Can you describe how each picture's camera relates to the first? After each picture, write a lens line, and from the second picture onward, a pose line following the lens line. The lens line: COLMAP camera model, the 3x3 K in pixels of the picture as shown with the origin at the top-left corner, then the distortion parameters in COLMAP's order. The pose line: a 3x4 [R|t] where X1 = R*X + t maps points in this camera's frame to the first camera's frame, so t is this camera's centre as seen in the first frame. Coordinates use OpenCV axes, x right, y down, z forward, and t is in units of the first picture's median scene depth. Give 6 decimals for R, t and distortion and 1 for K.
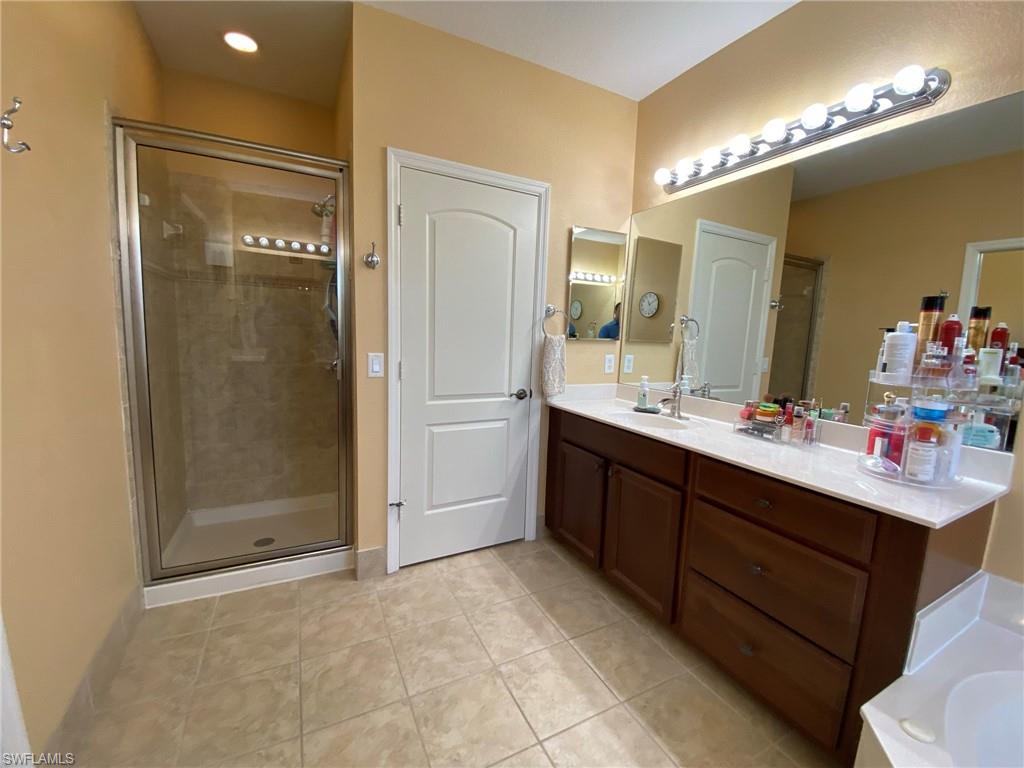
lens RADIAL K [[413.7, 0, 511.9], [0, 413.7, 385.3], [0, 0, 1]] dist [0.002860, -0.013559]
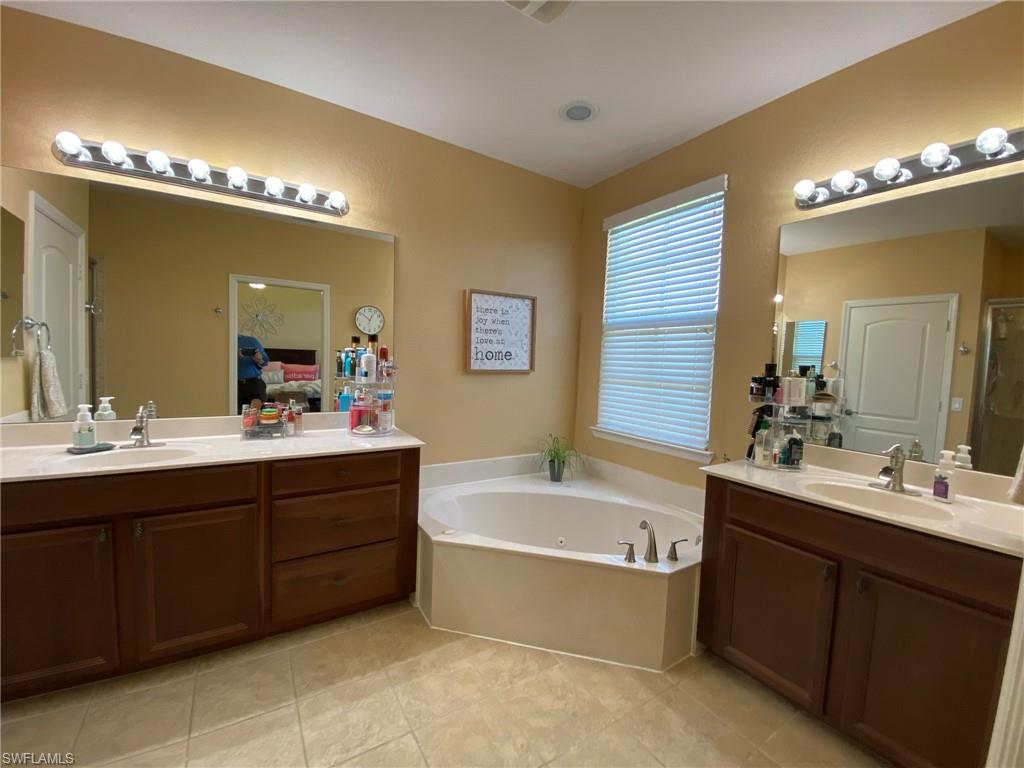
lens RADIAL K [[413.7, 0, 512.0], [0, 413.7, 383.8], [0, 0, 1]] dist [0.002860, -0.013559]
pose [[-0.095382, -0.098474, 0.990558, -0.705472], [0.084928, 0.990662, 0.106662, -0.106938], [-0.991811, 0.094300, -0.086128, 0.421616]]
